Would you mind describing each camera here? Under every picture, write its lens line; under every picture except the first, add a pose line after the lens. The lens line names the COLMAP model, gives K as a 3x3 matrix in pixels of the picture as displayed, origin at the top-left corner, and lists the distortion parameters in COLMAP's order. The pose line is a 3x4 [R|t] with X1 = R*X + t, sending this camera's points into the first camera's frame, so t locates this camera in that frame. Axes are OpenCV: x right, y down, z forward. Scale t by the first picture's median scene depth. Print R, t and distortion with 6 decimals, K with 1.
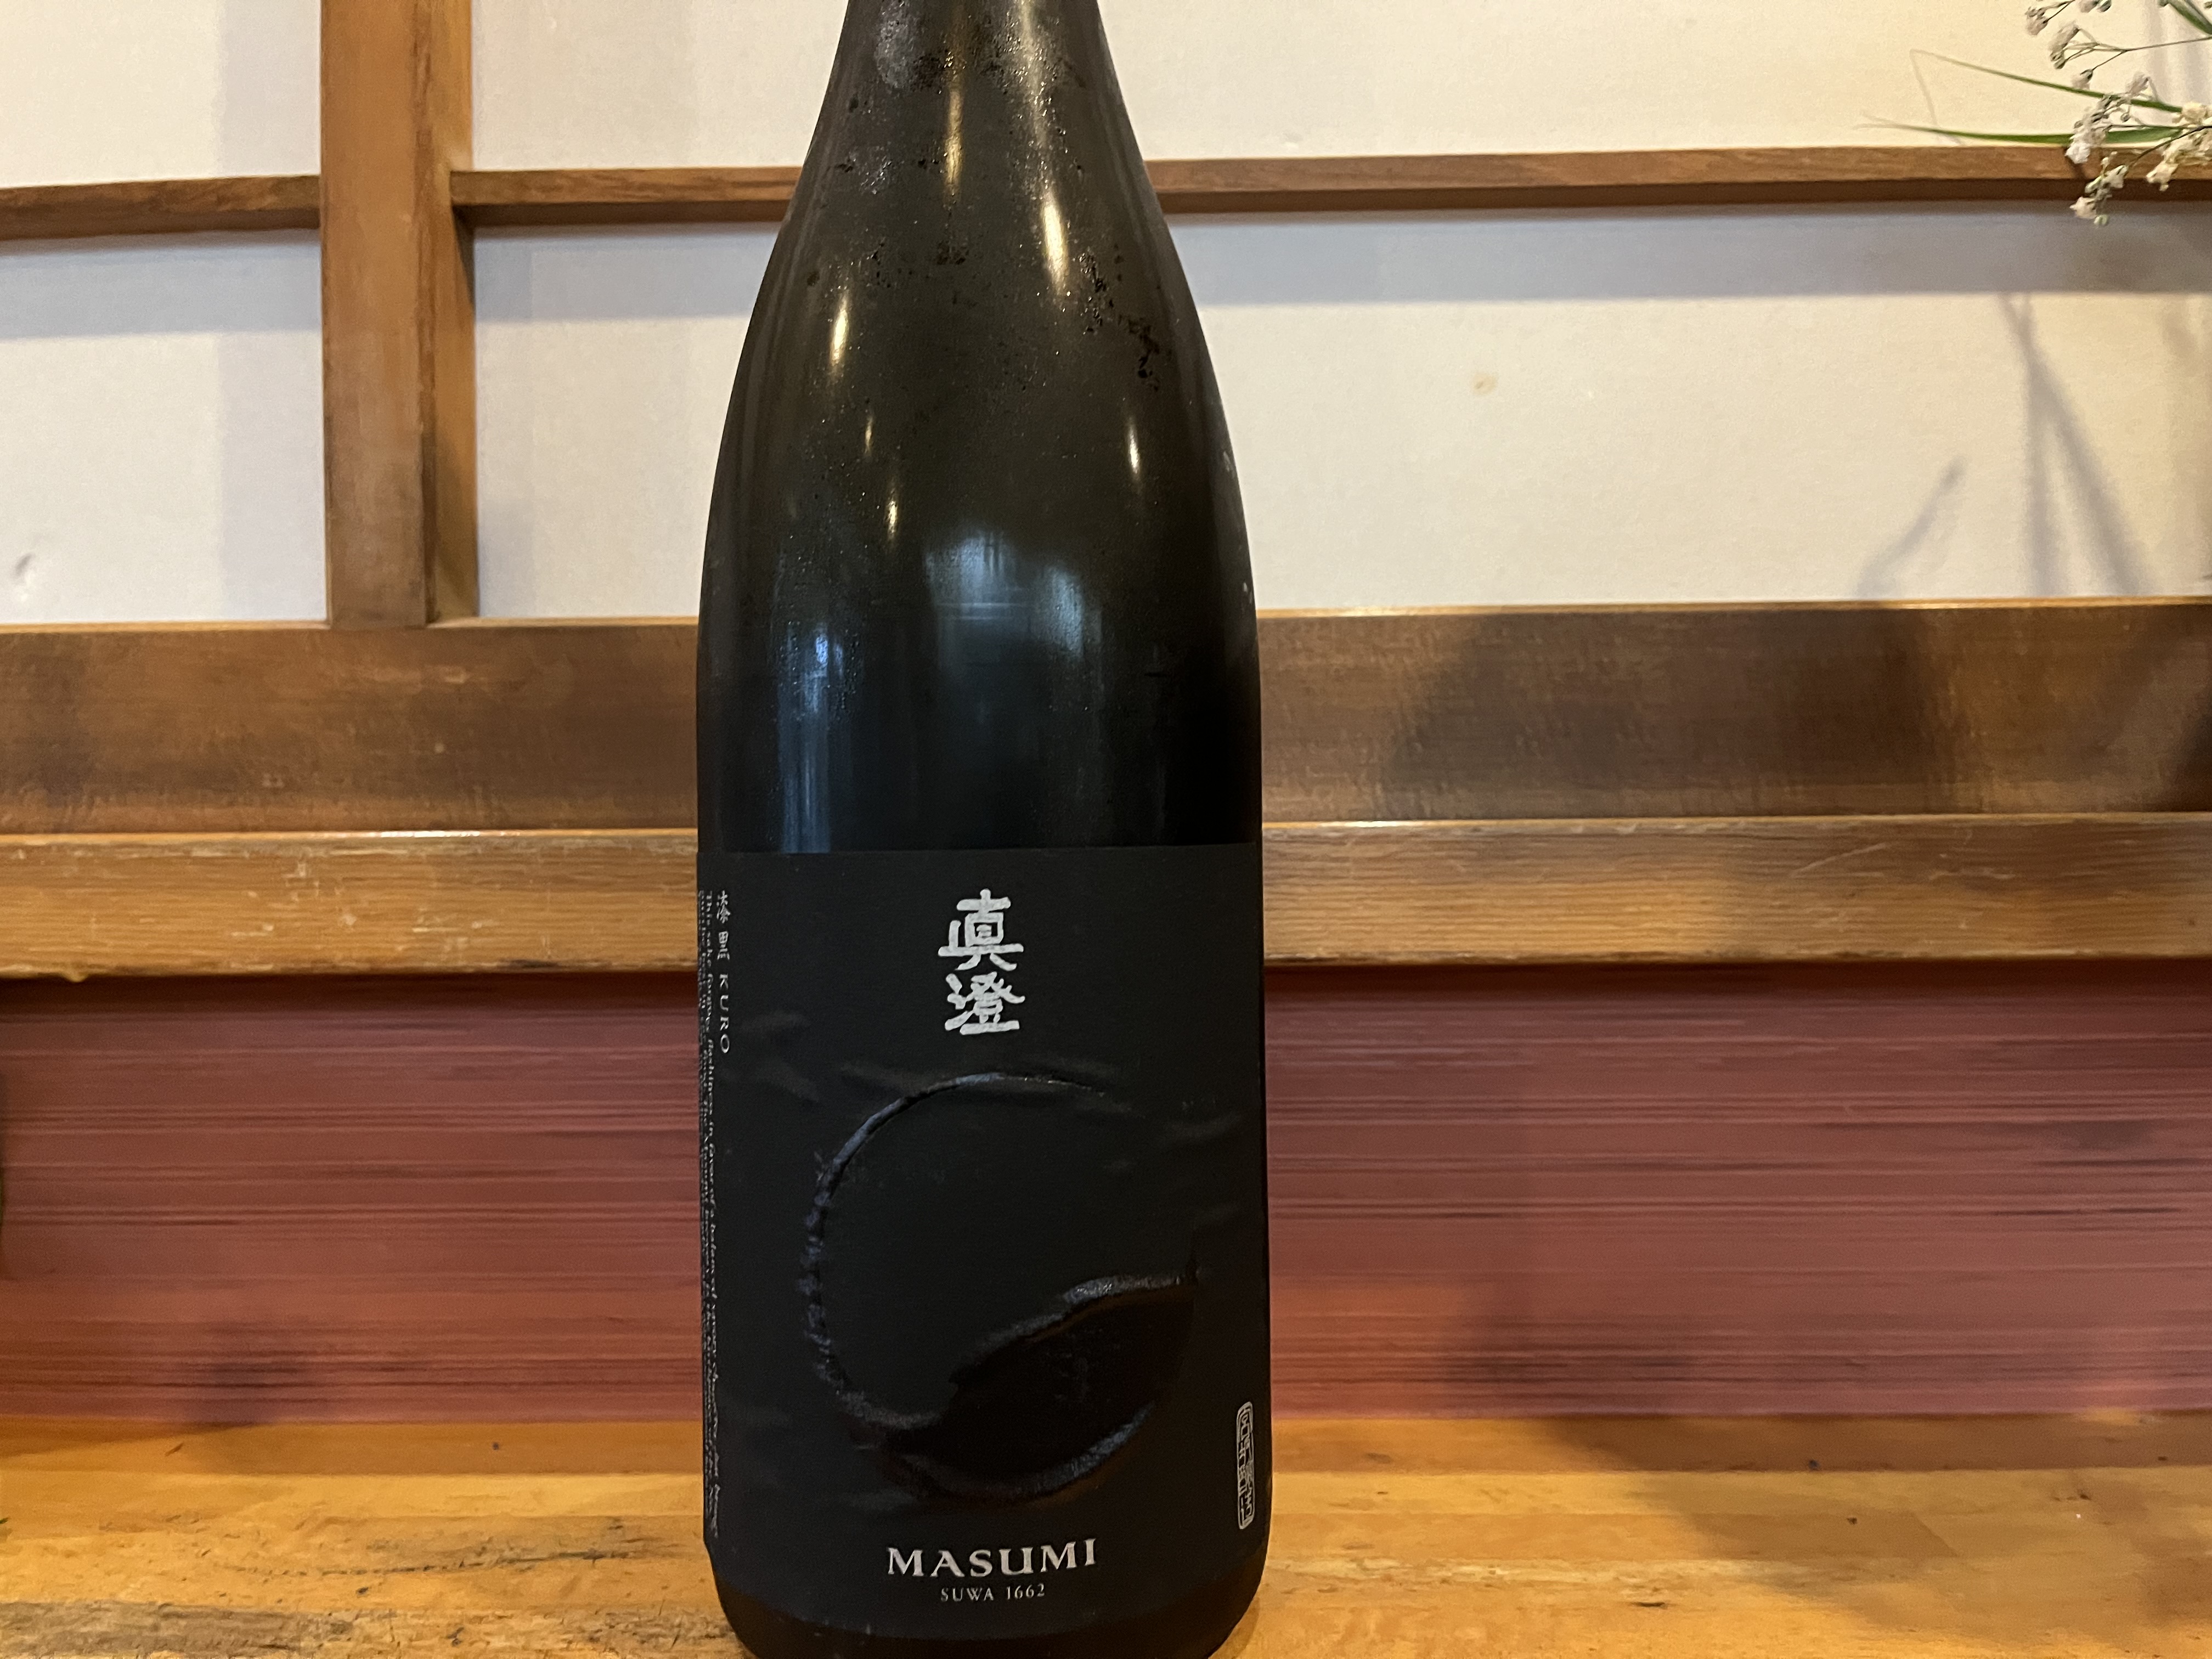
lens RADIAL K [[1669.7, 0, 1078.4], [0, 1669.7, 826.7], [0, 0, 1]] dist [0.042893, -0.073561]
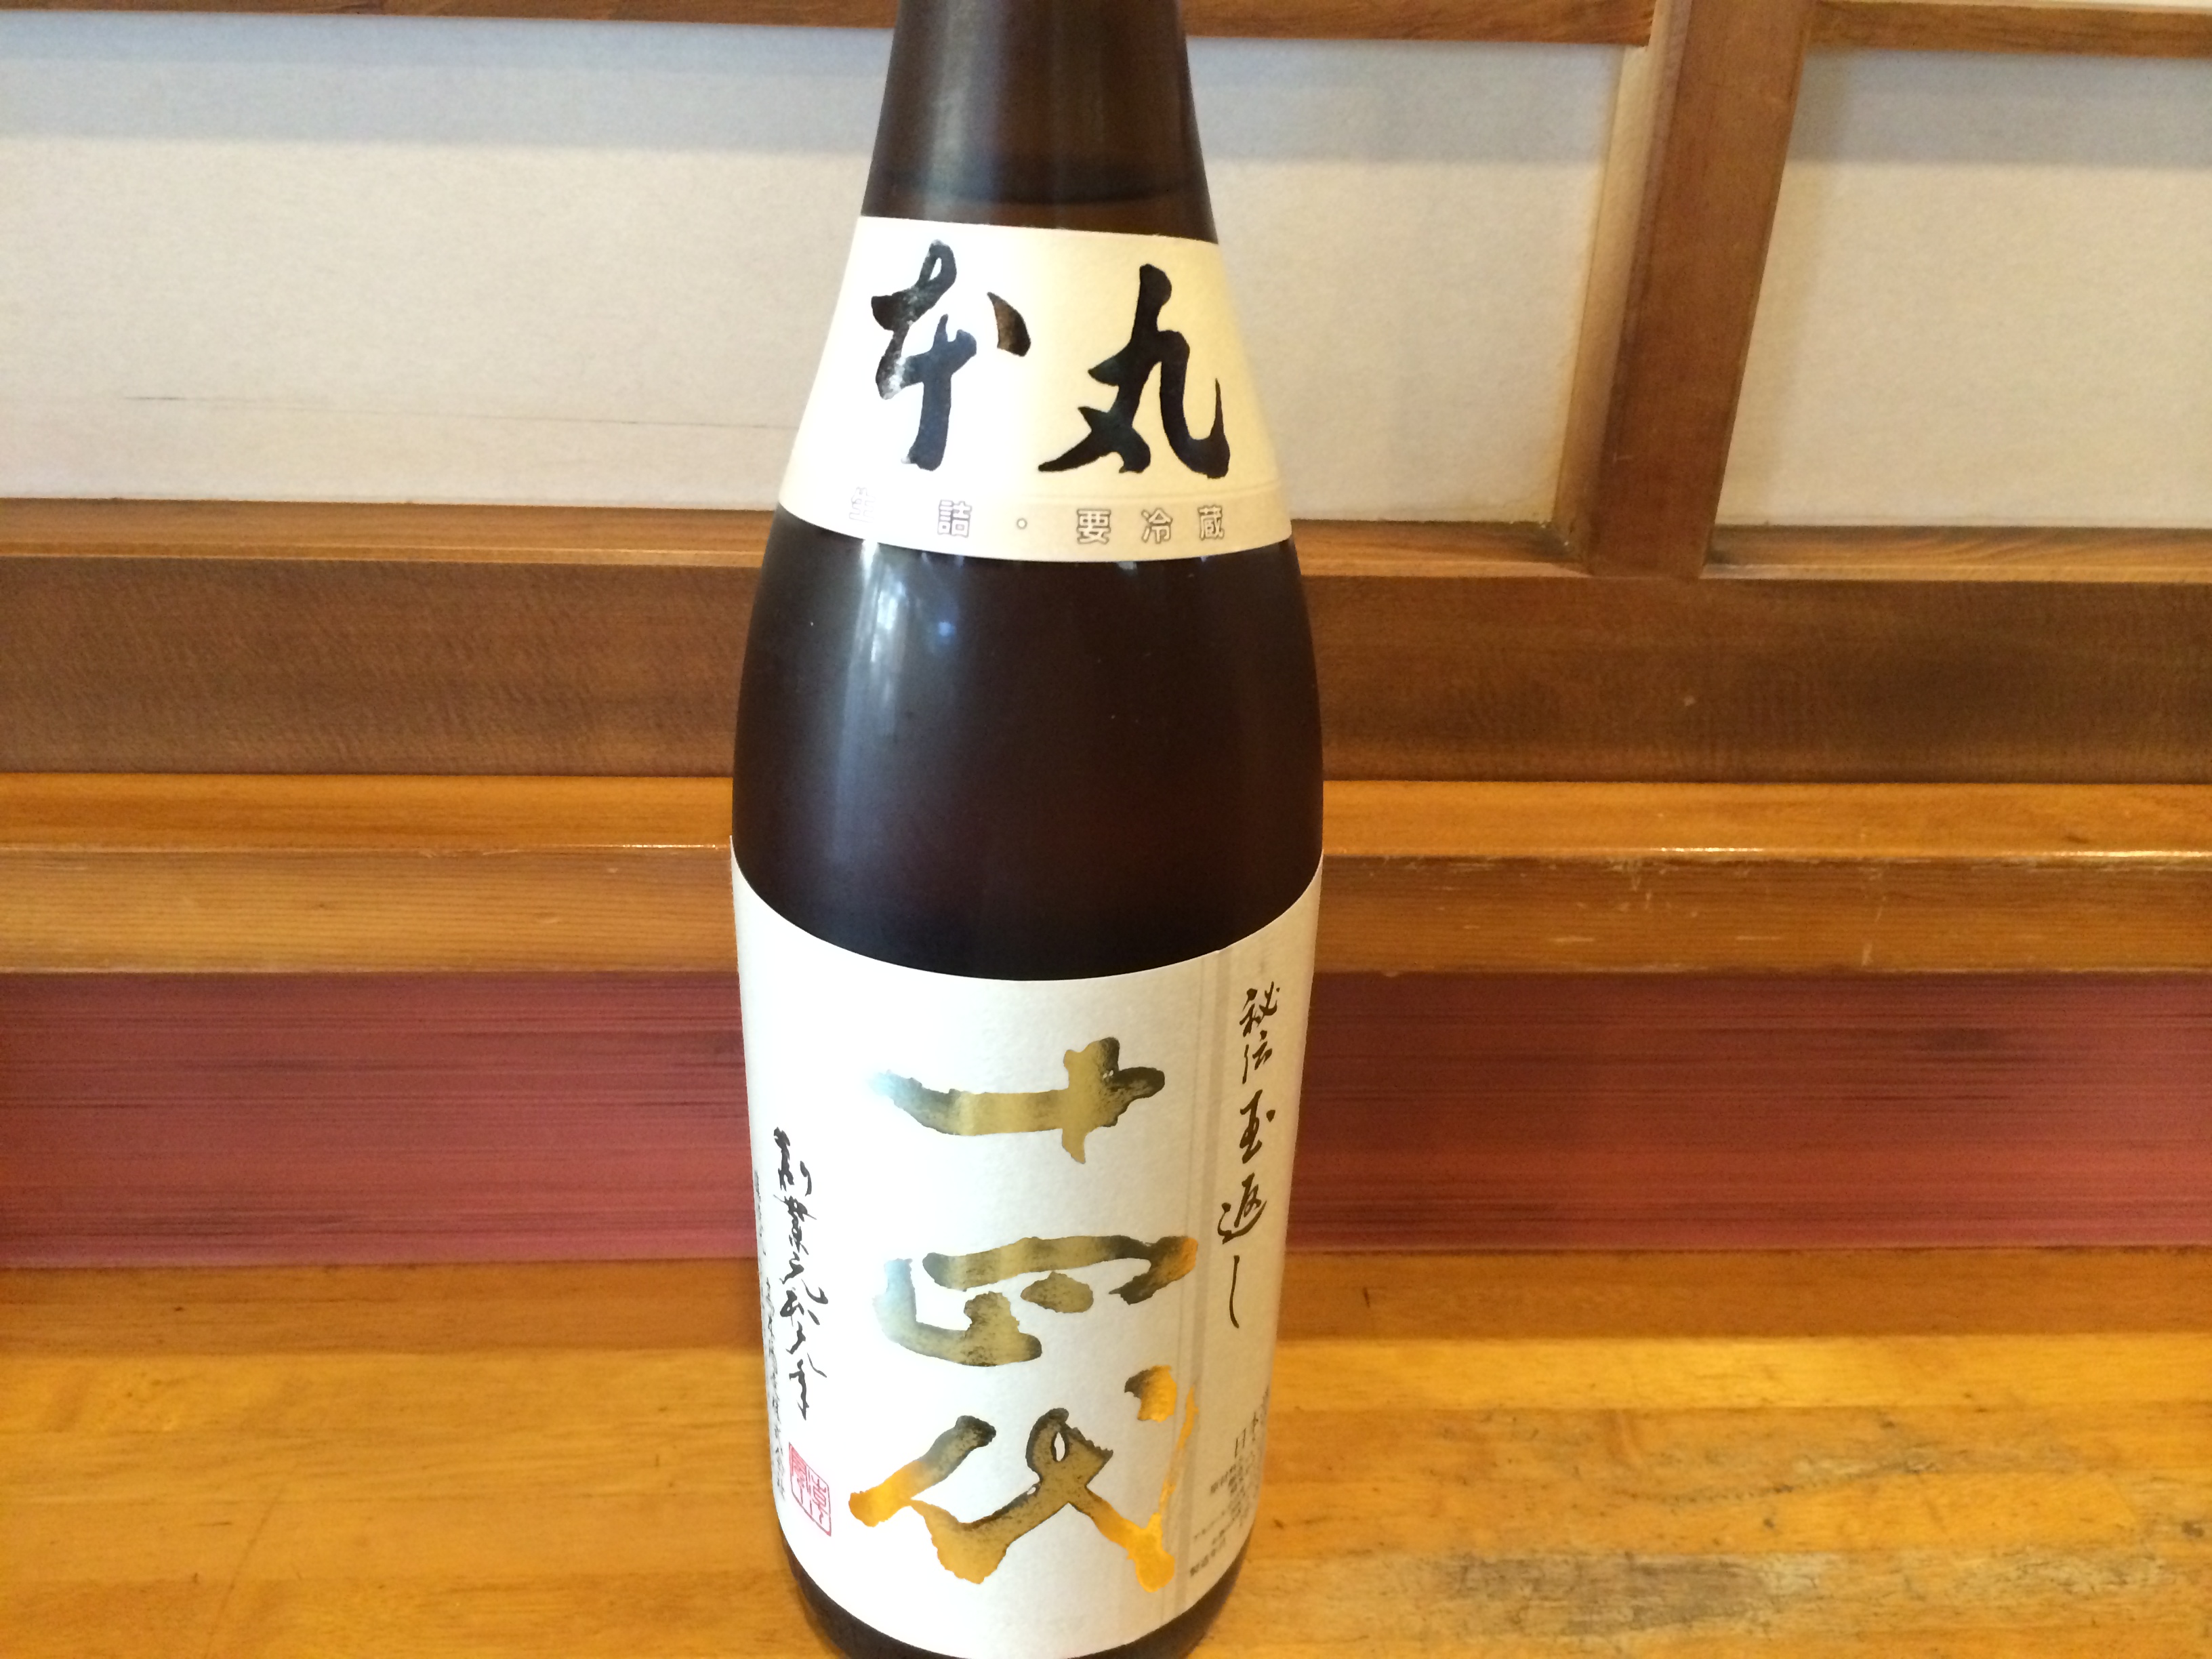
lens RADIAL K [[1896.2, 0, 1104.7], [0, 1896.2, 800.6], [0, 0, 1]] dist [0.061794, -0.097039]
pose [[0.996748, 0.002663, 0.080532, -0.802667], [-0.040018, 0.883842, 0.466070, -0.486395], [-0.069937, -0.467777, 0.881075, 0.063310]]
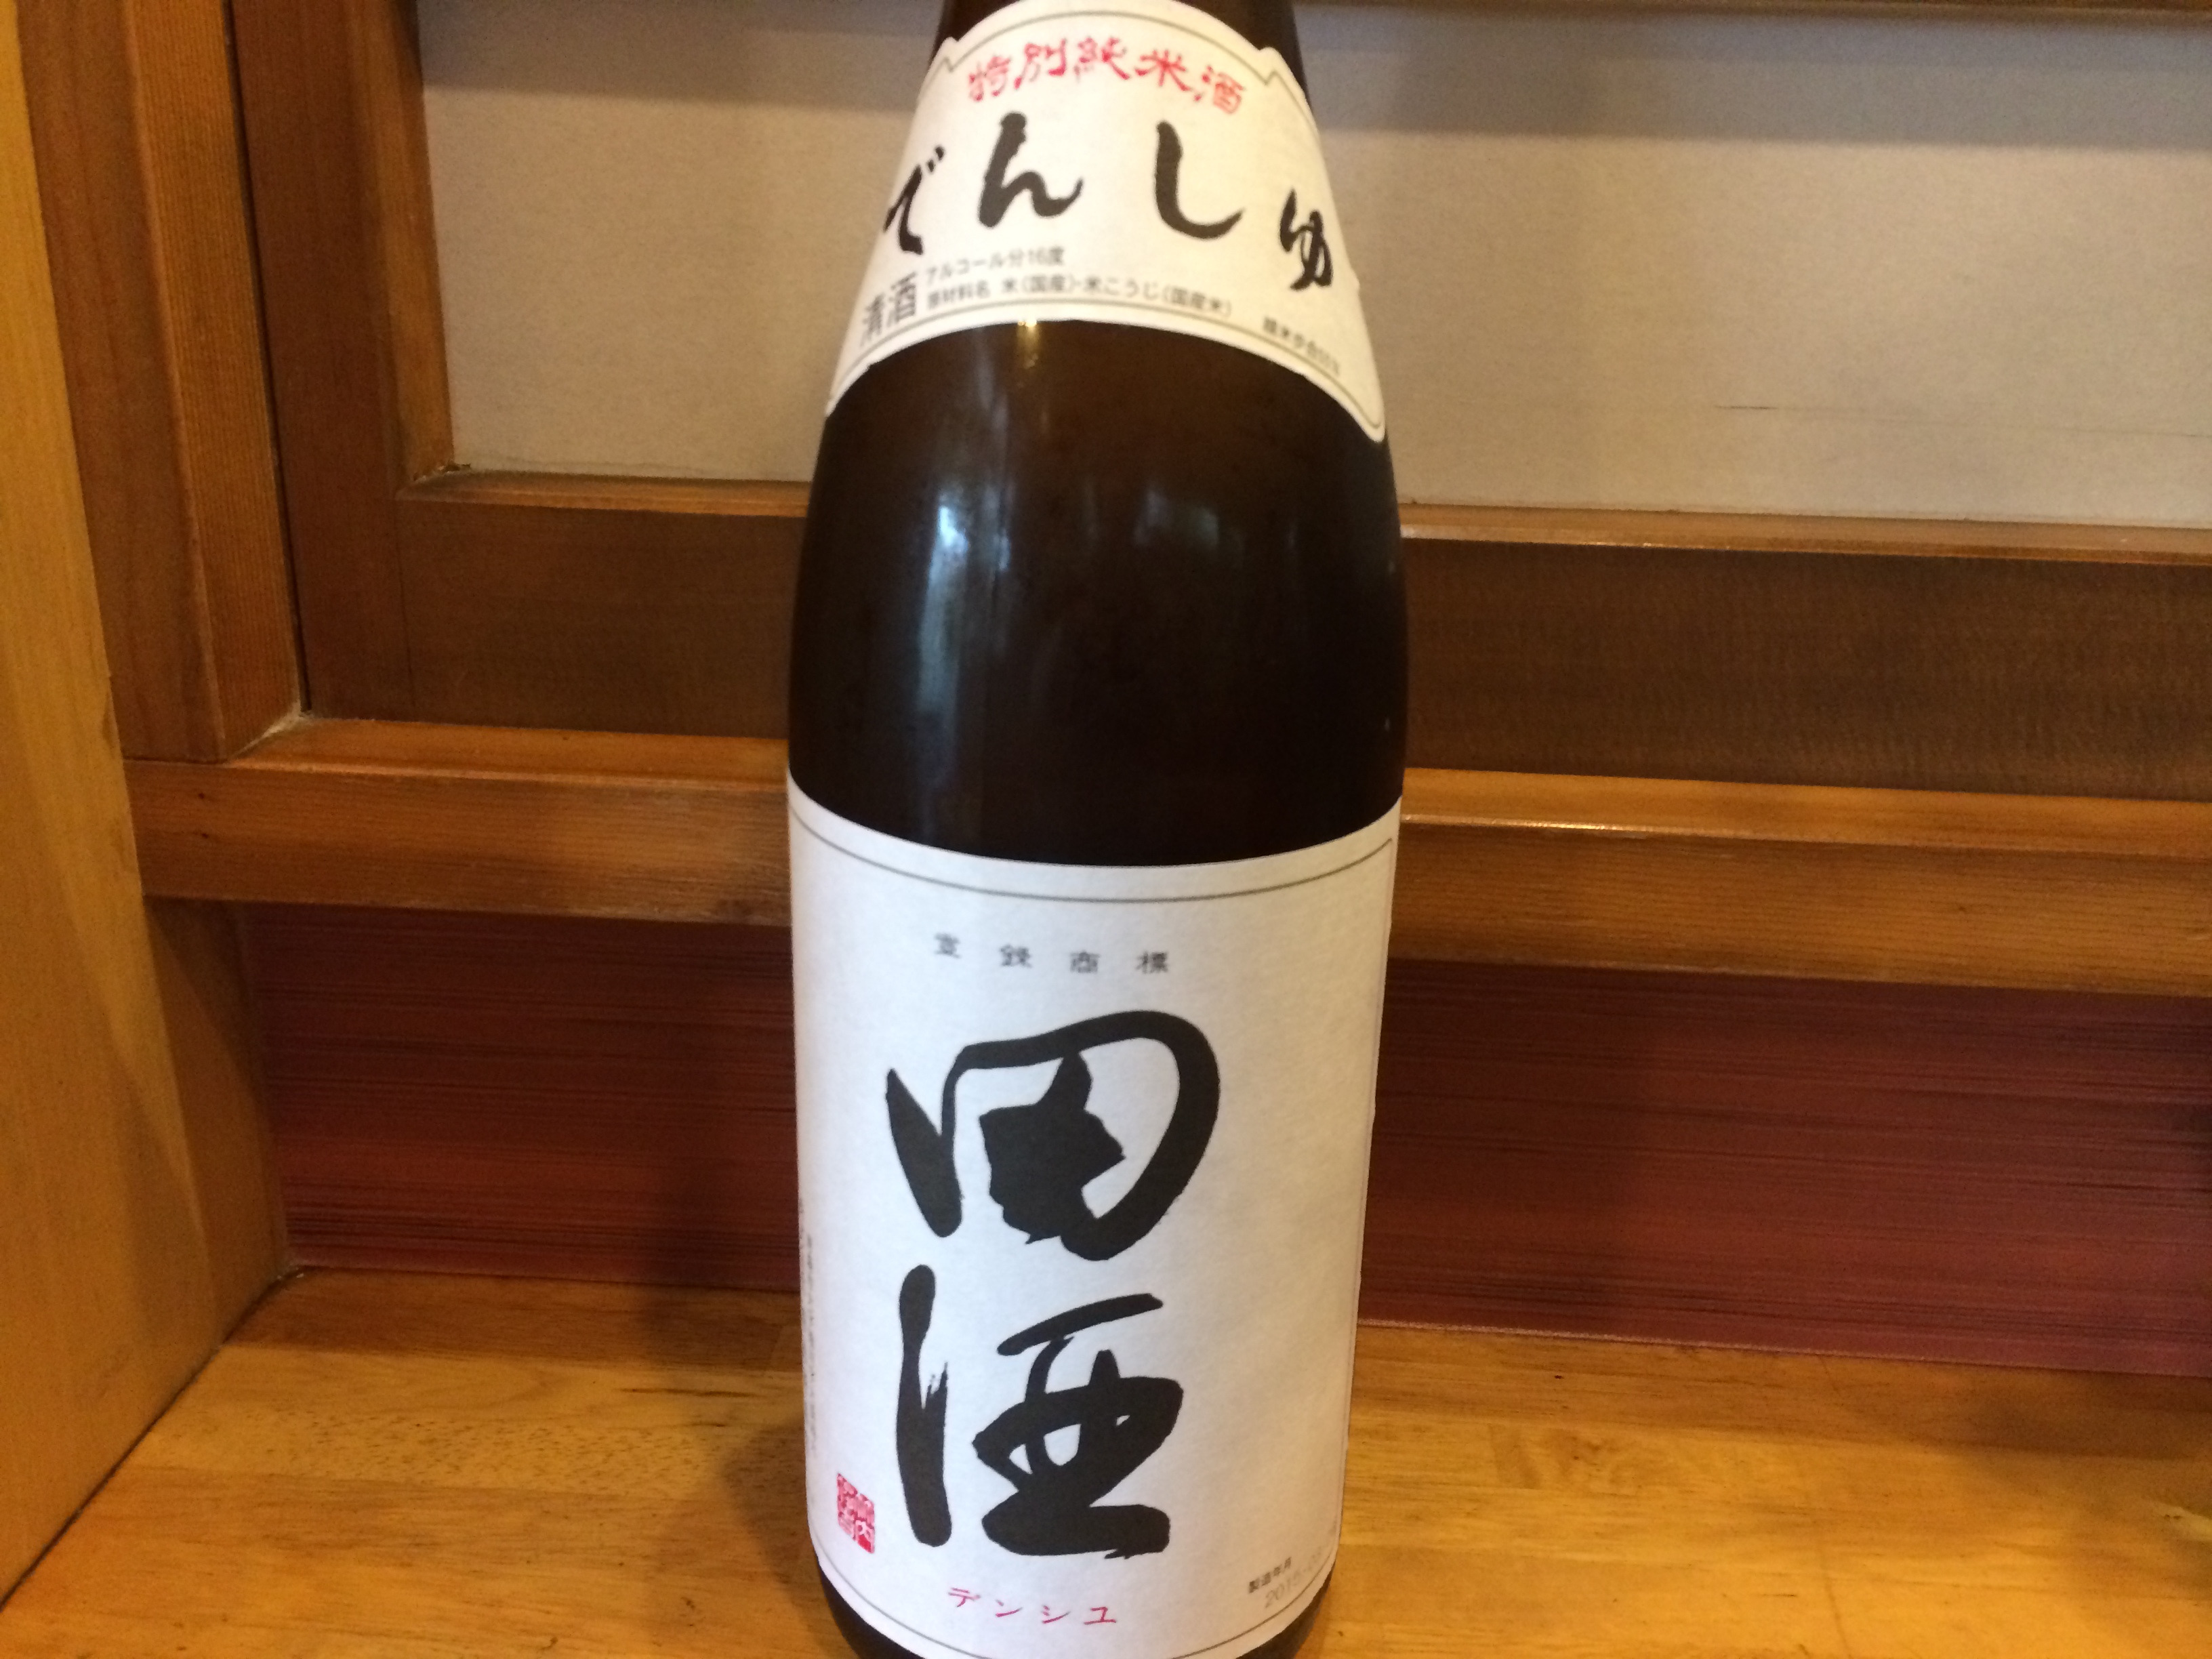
lens RADIAL K [[1896.2, 0, 1096.5], [0, 1896.2, 841.3], [0, 0, 1]] dist [0.061794, -0.097039]
pose [[0.998562, 0.050634, -0.017606, -1.550800], [-0.041890, 0.941944, 0.333148, -0.285135], [0.033452, -0.331931, 0.942710, 0.045323]]
